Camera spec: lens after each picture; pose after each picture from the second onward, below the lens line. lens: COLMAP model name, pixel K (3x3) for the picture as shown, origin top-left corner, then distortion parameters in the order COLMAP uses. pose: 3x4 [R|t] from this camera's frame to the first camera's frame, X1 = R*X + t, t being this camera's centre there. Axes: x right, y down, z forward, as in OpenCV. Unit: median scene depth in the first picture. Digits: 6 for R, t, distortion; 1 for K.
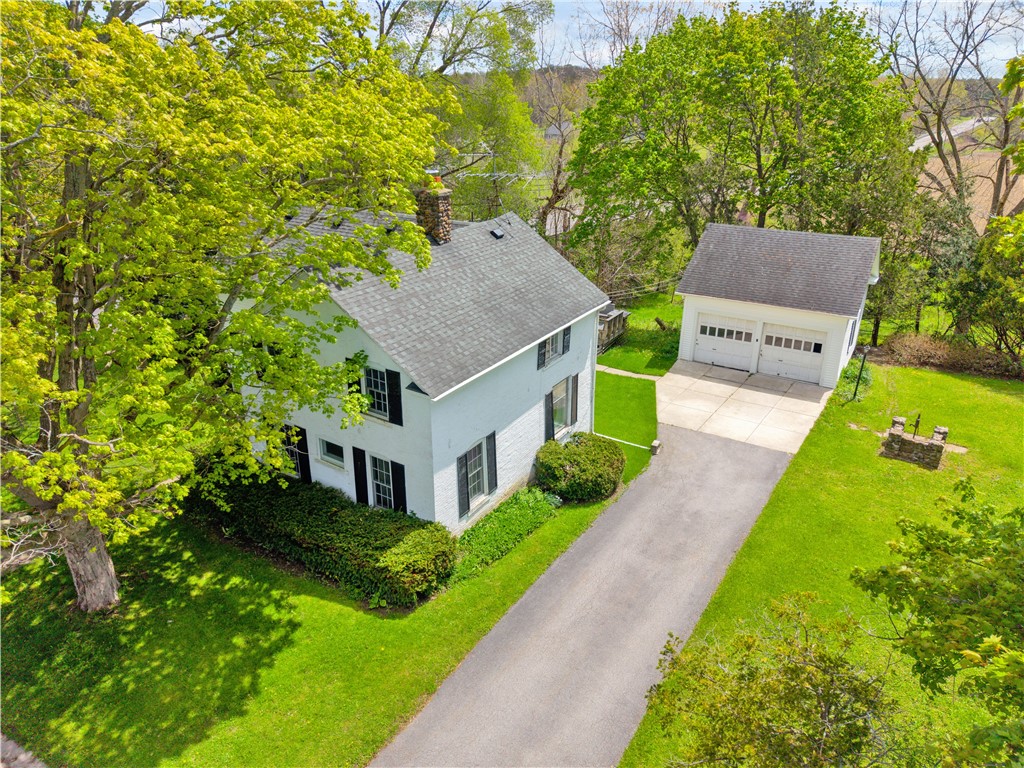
lens RADIAL K [[776.3, 0, 512.0], [0, 776.3, 384.0], [0, 0, 1]] dist [0.072697, -0.000788]
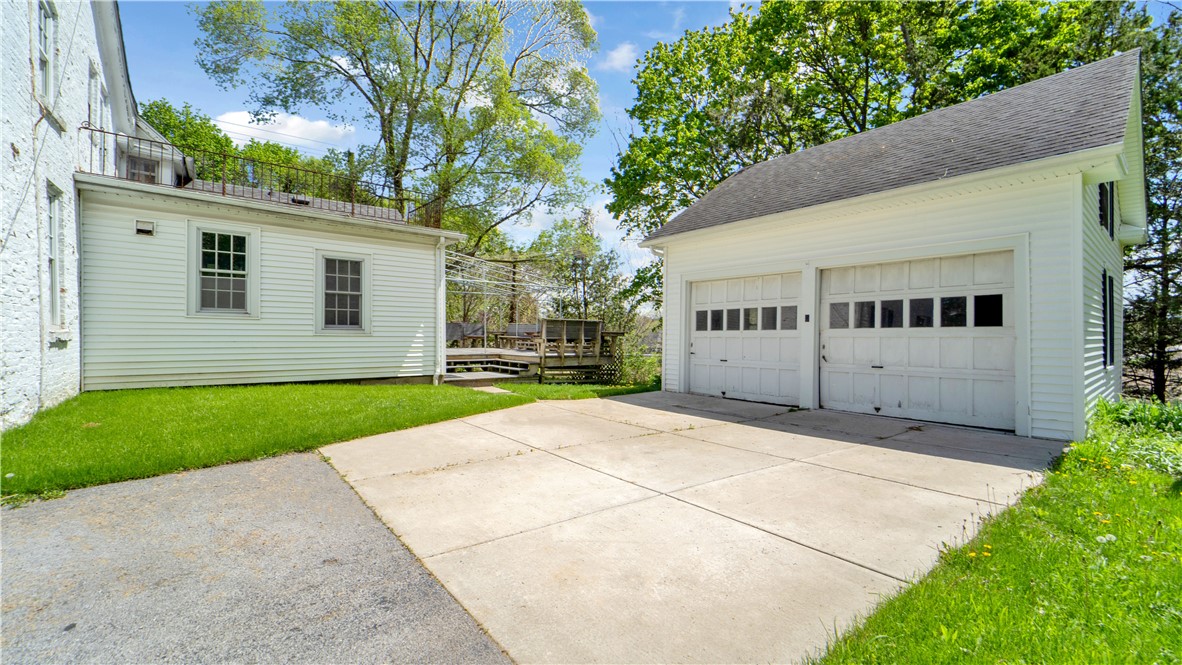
lens RADIAL K [[517.9, 0, 591.0], [0, 517.9, 332.5], [0, 0, 1]] dist [-0.000619, -0.000066]
pose [[0.945276, 0.004717, -0.326238, 0.435362], [-0.123572, 0.930583, -0.344595, 0.076782], [0.301966, 0.366051, 0.880240, 1.097608]]
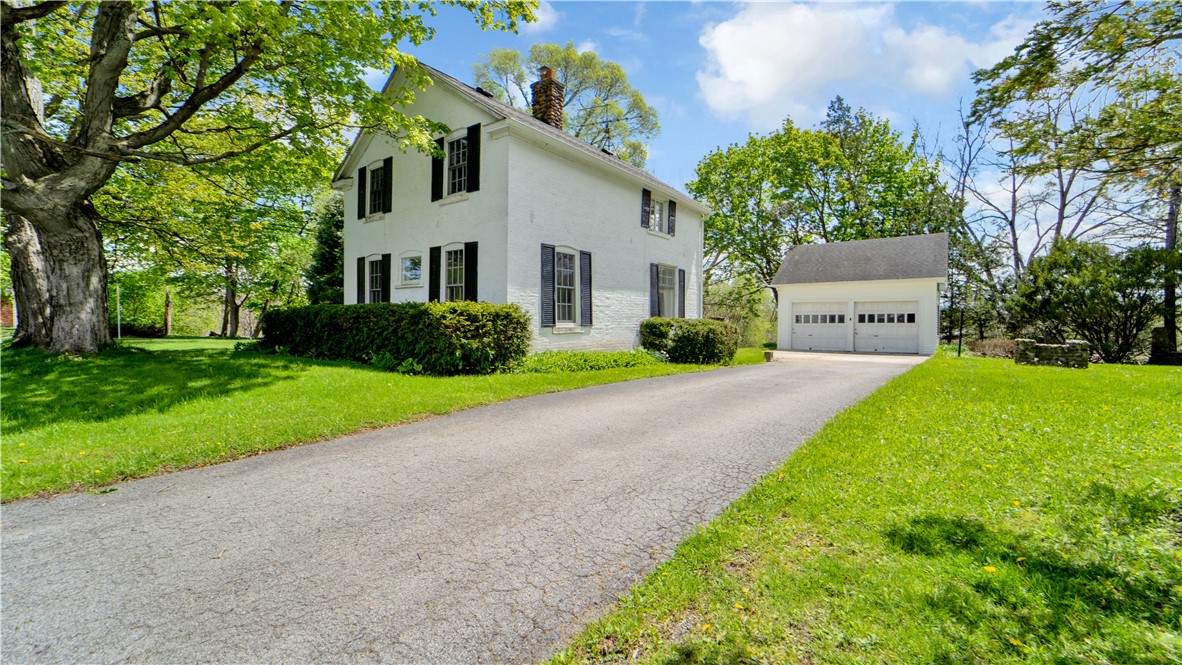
lens RADIAL K [[517.9, 0, 591.0], [0, 517.9, 332.5], [0, 0, 1]] dist [-0.000619, -0.000066]
pose [[0.995167, 0.014453, -0.097130, 0.035865], [-0.047288, 0.937403, -0.345022, 0.334487], [0.086063, 0.347947, 0.933556, 0.445732]]
